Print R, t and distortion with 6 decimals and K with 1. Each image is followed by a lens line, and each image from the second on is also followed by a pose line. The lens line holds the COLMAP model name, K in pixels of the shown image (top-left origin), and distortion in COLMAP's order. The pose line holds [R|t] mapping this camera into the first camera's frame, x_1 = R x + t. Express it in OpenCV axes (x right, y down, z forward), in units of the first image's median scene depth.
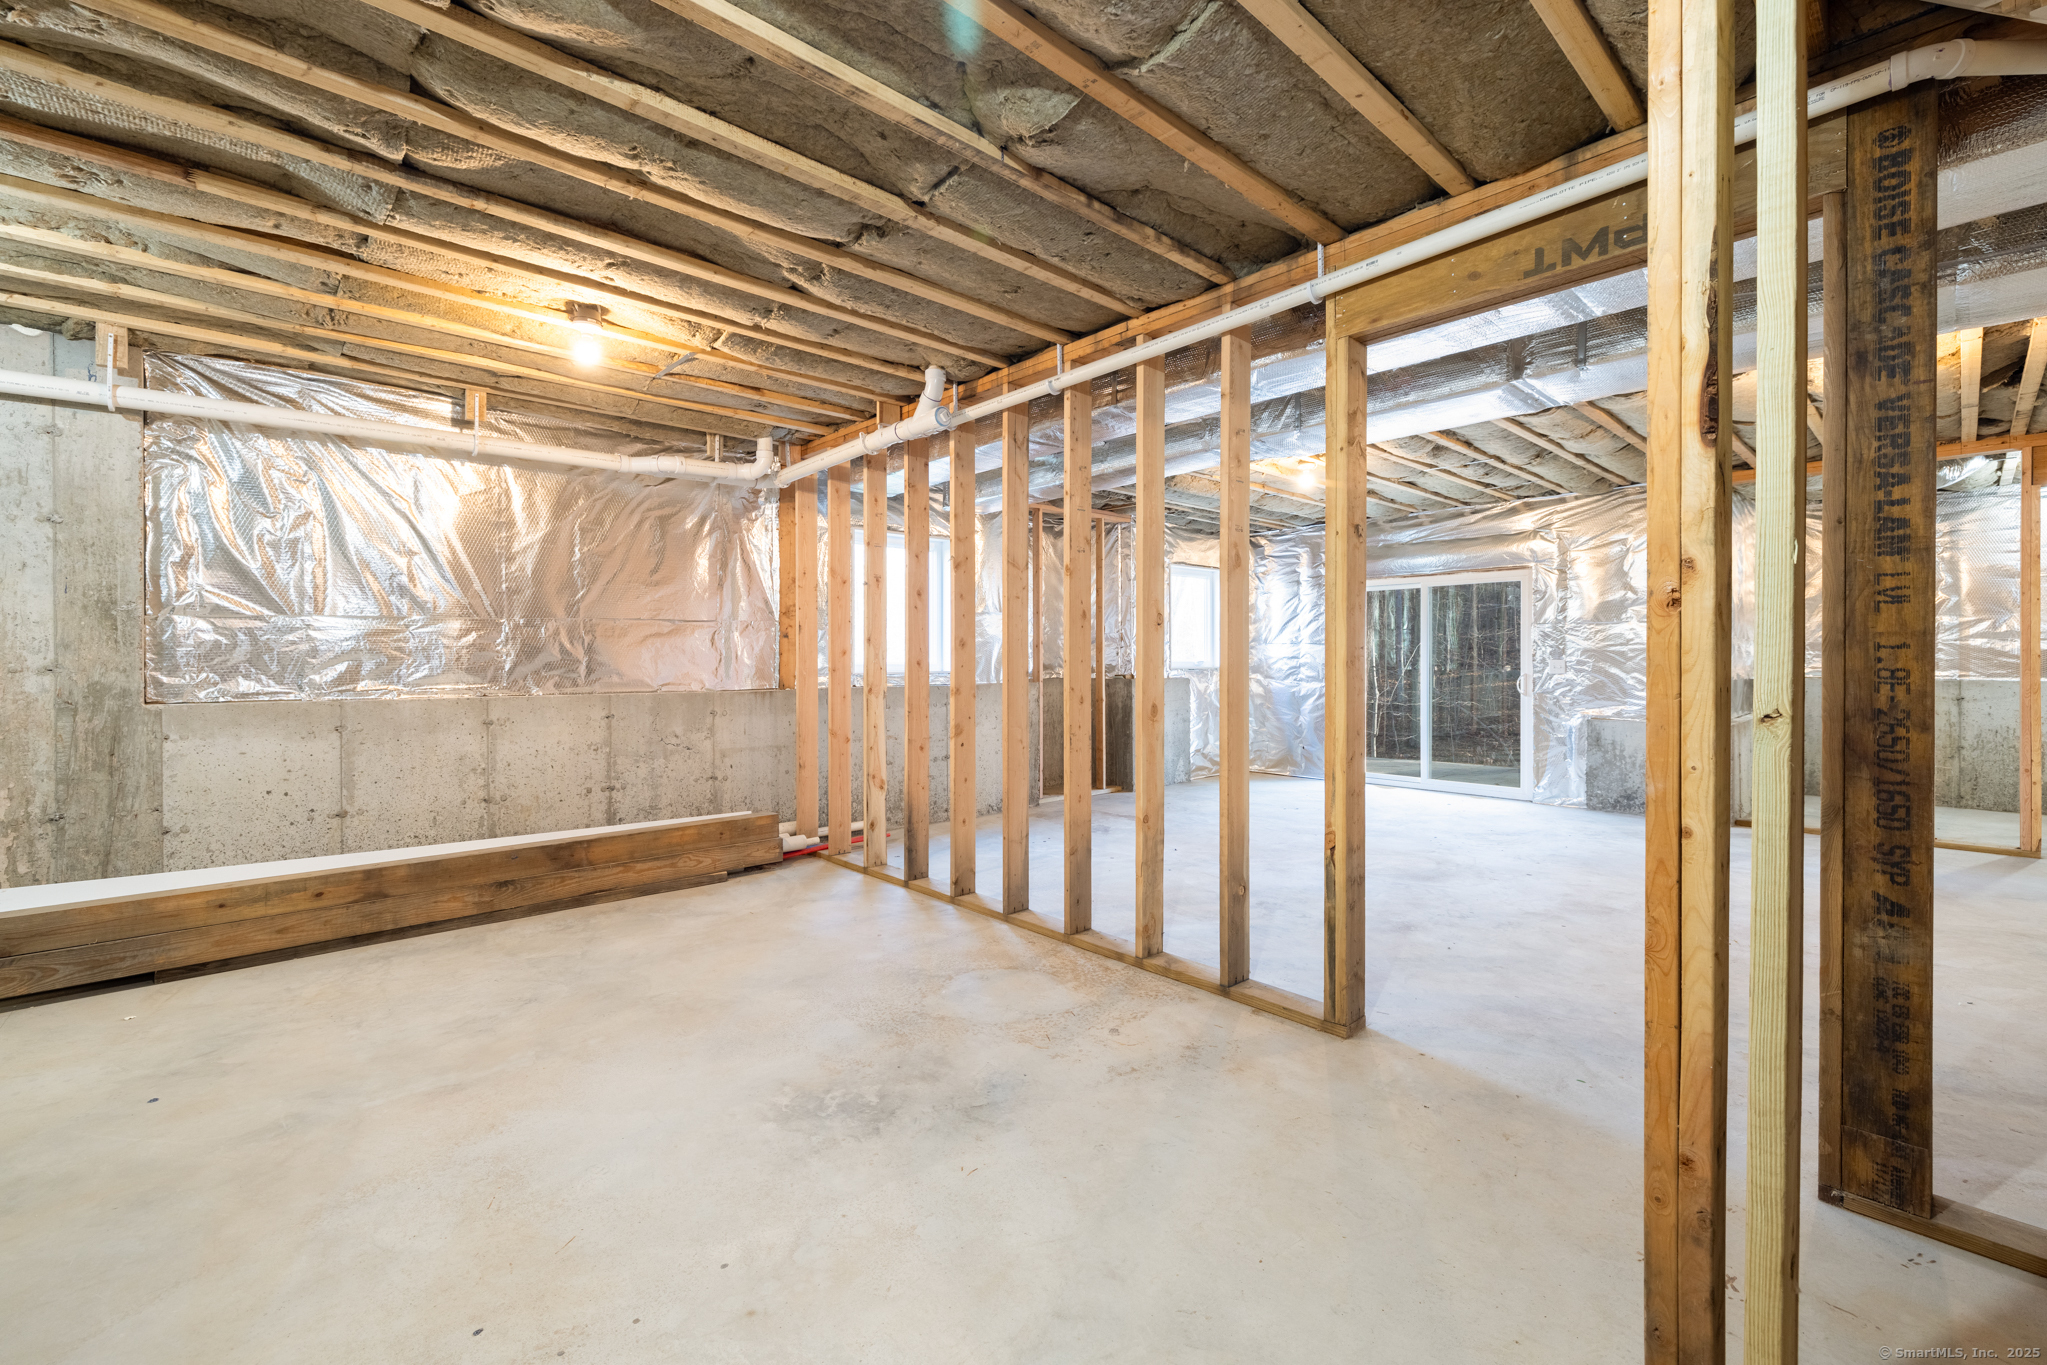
lens RADIAL K [[854.3, 0, 1023.5], [0, 854.3, 682.5], [0, 0, 1]] dist [0.001259, 0.000515]
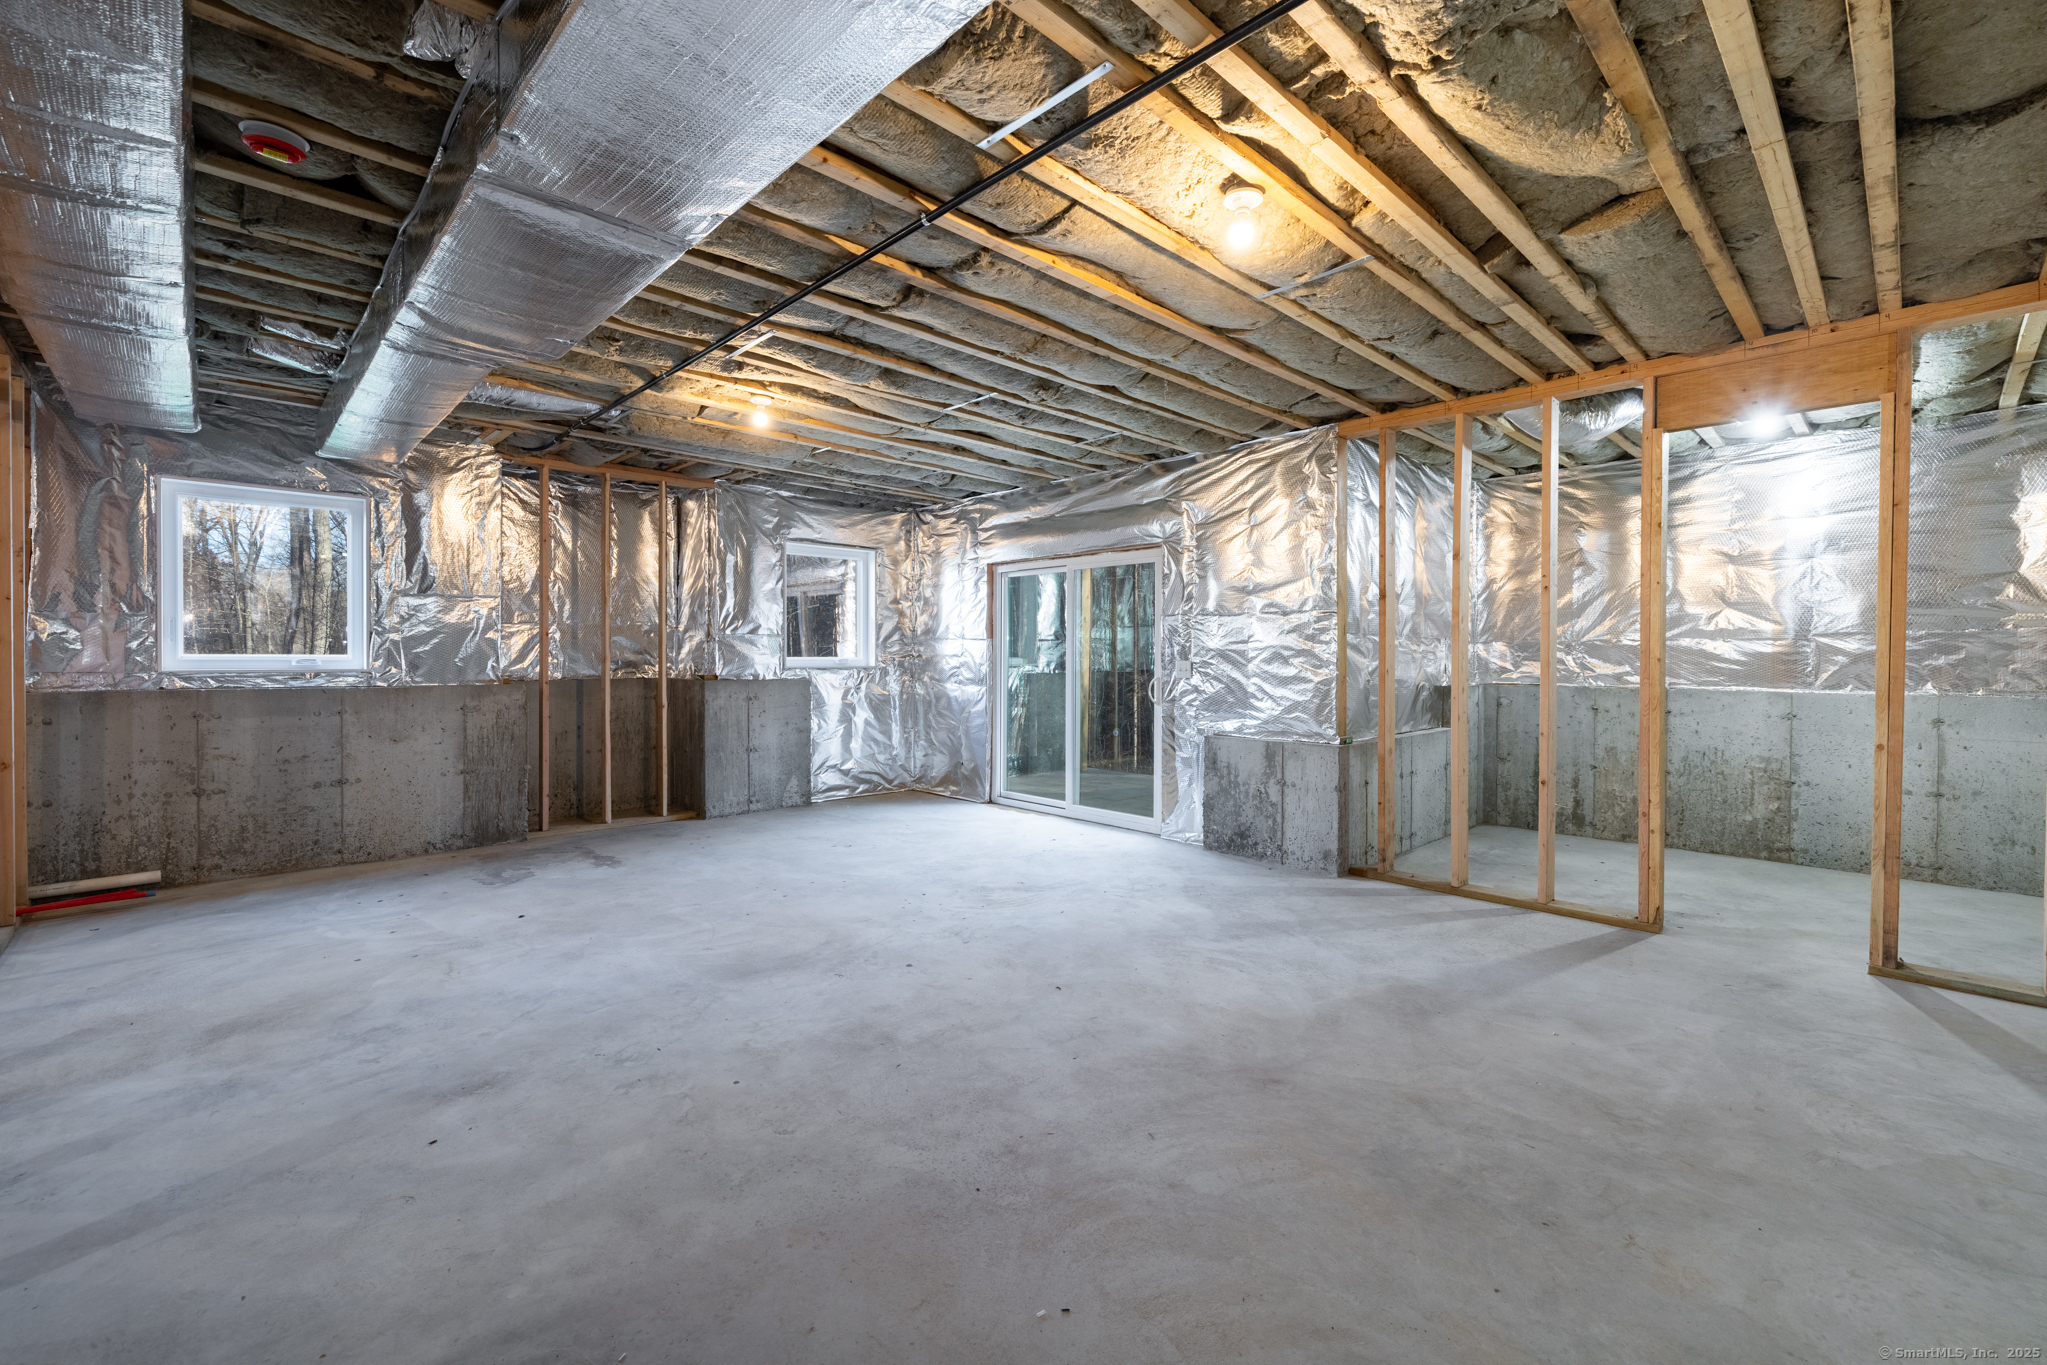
lens RADIAL K [[854.3, 0, 1023.5], [0, 854.3, 682.5], [0, 0, 1]] dist [0.001259, 0.000515]
pose [[0.999690, 0.006631, 0.023983, 0.471257], [-0.006702, 0.999973, 0.002846, -0.007263], [-0.023964, -0.003006, 0.999708, 0.210239]]
